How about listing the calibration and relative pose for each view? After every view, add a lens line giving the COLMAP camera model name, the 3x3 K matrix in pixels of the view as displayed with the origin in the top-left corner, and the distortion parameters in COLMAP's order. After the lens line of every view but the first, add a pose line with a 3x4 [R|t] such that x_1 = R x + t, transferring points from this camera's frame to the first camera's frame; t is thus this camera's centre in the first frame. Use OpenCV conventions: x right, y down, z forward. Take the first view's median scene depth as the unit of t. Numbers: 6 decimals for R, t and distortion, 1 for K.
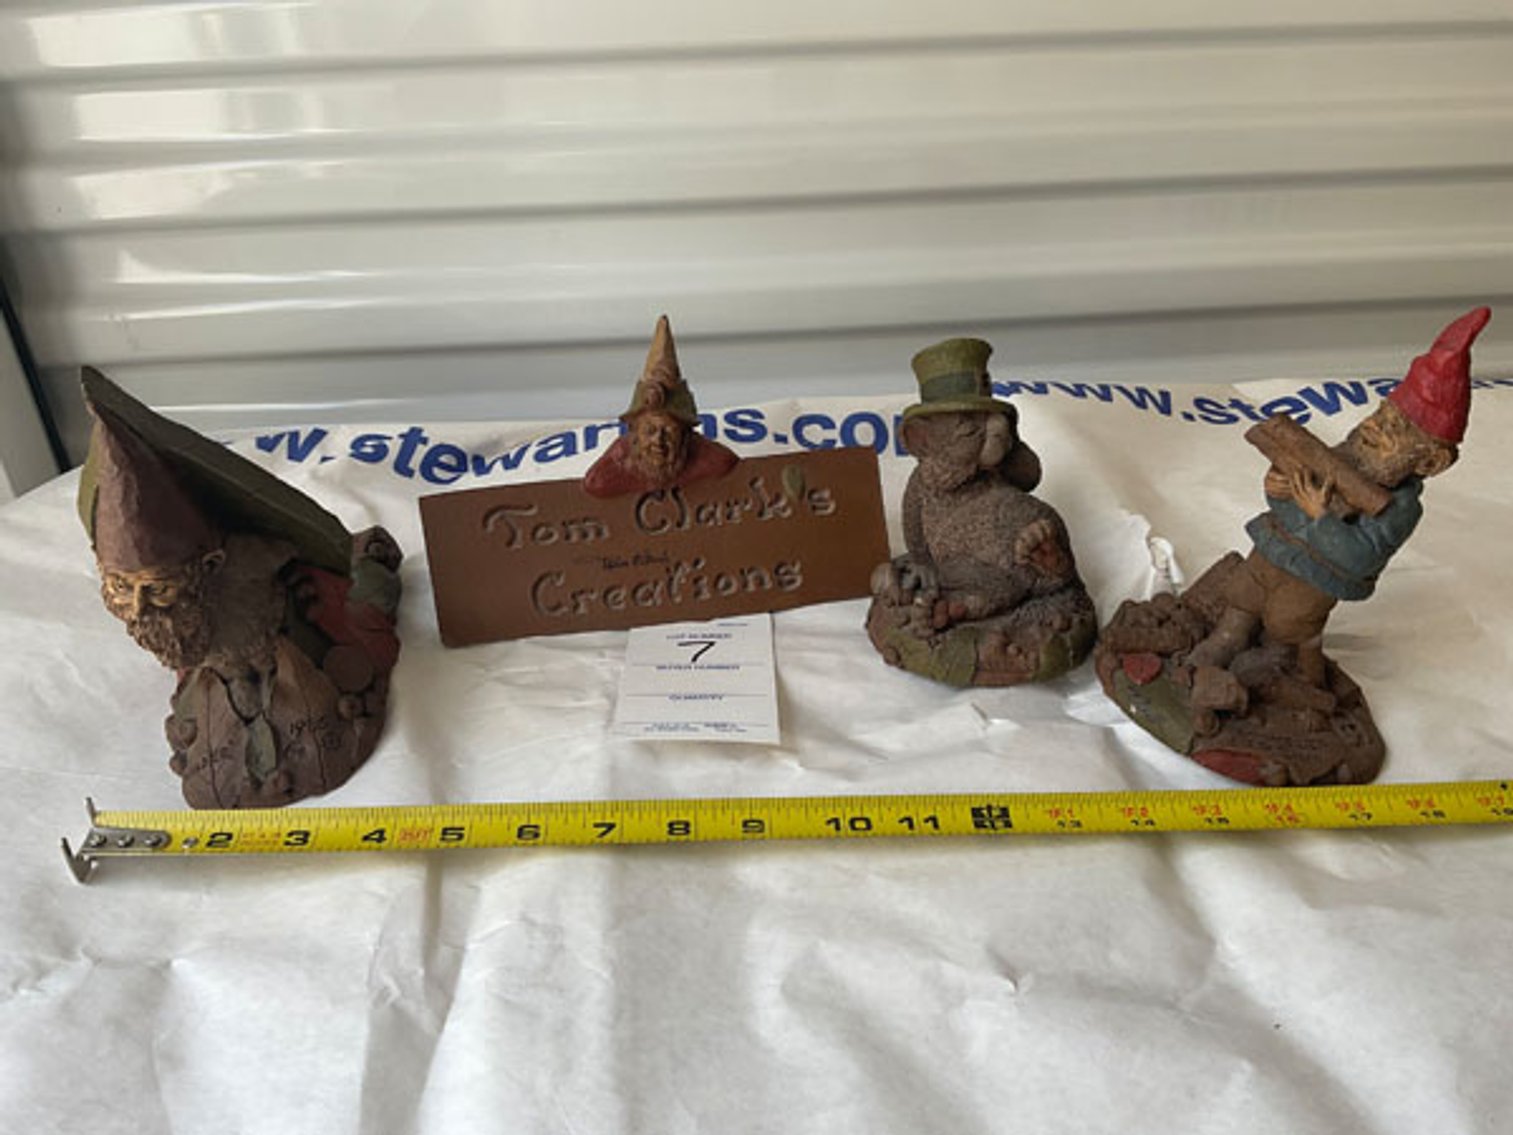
lens RADIAL K [[1287.0, 0, 756.4], [0, 1287.0, 569.7], [0, 0, 1]] dist [0.055865, -0.131898]
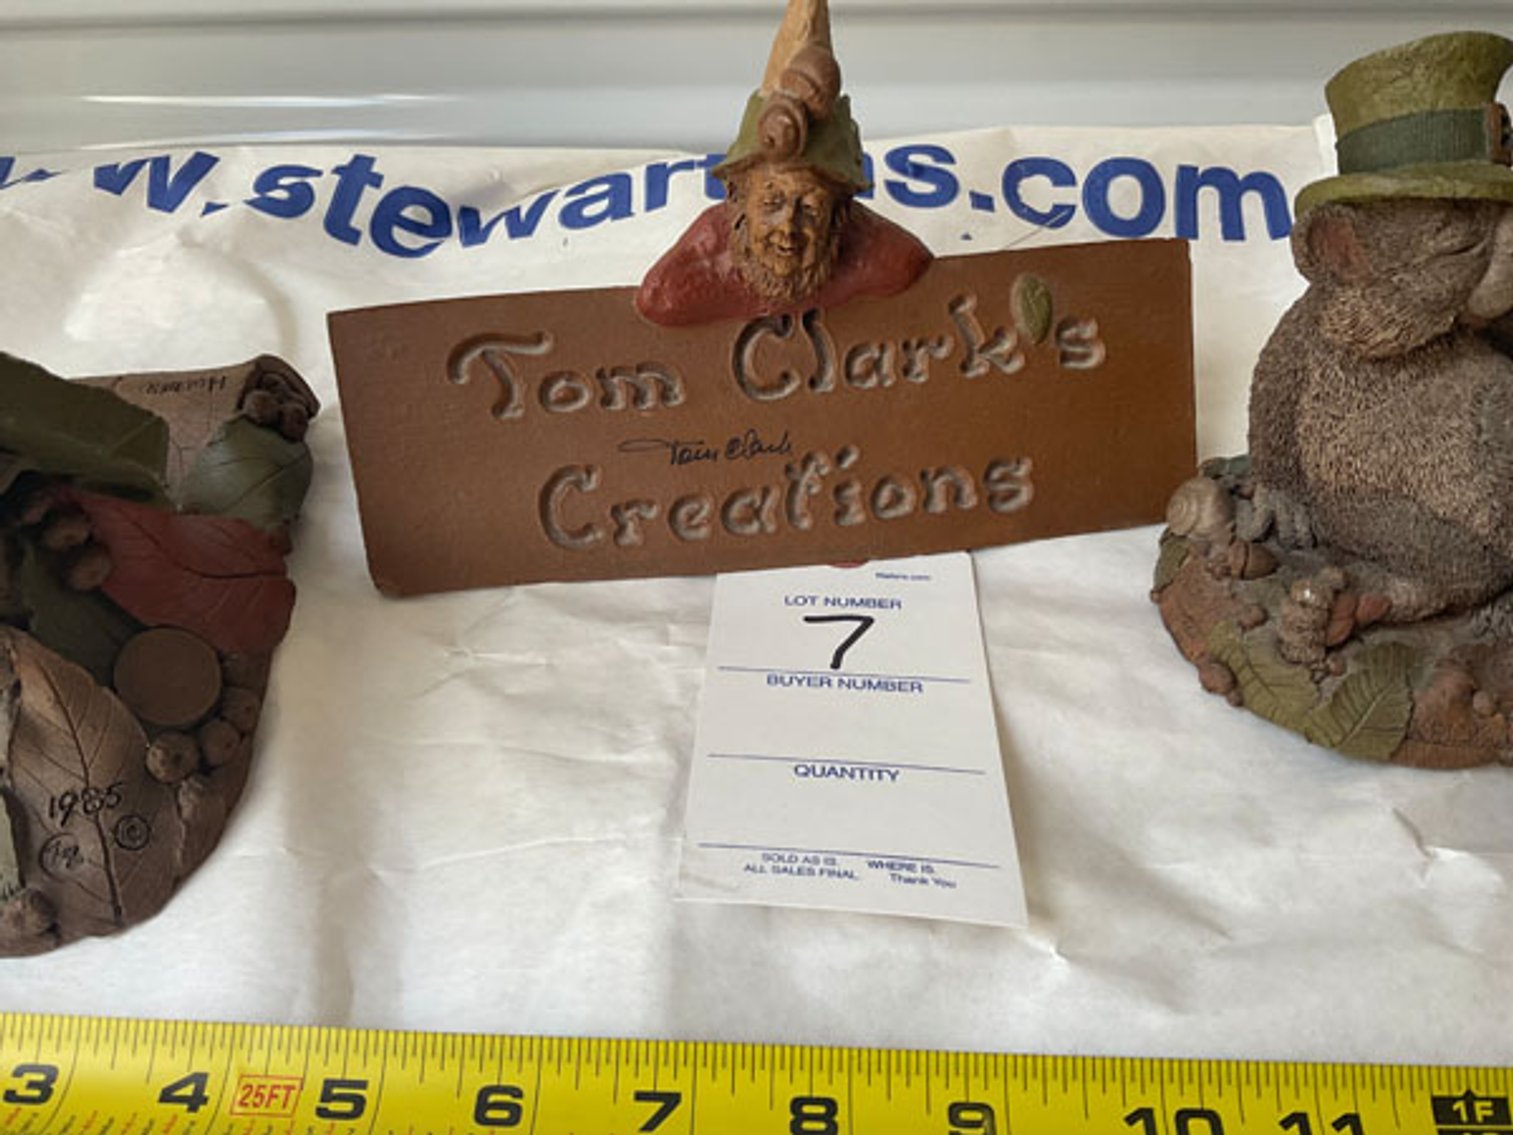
lens RADIAL K [[1266.9, 0, 751.0], [0, 1266.9, 569.6], [0, 0, 1]] dist [0.011301, -0.050211]
pose [[0.997400, 0.055799, -0.045597, -0.060363], [-0.043727, 0.971611, 0.232507, -0.083572], [0.057276, -0.229909, 0.971525, 0.489835]]
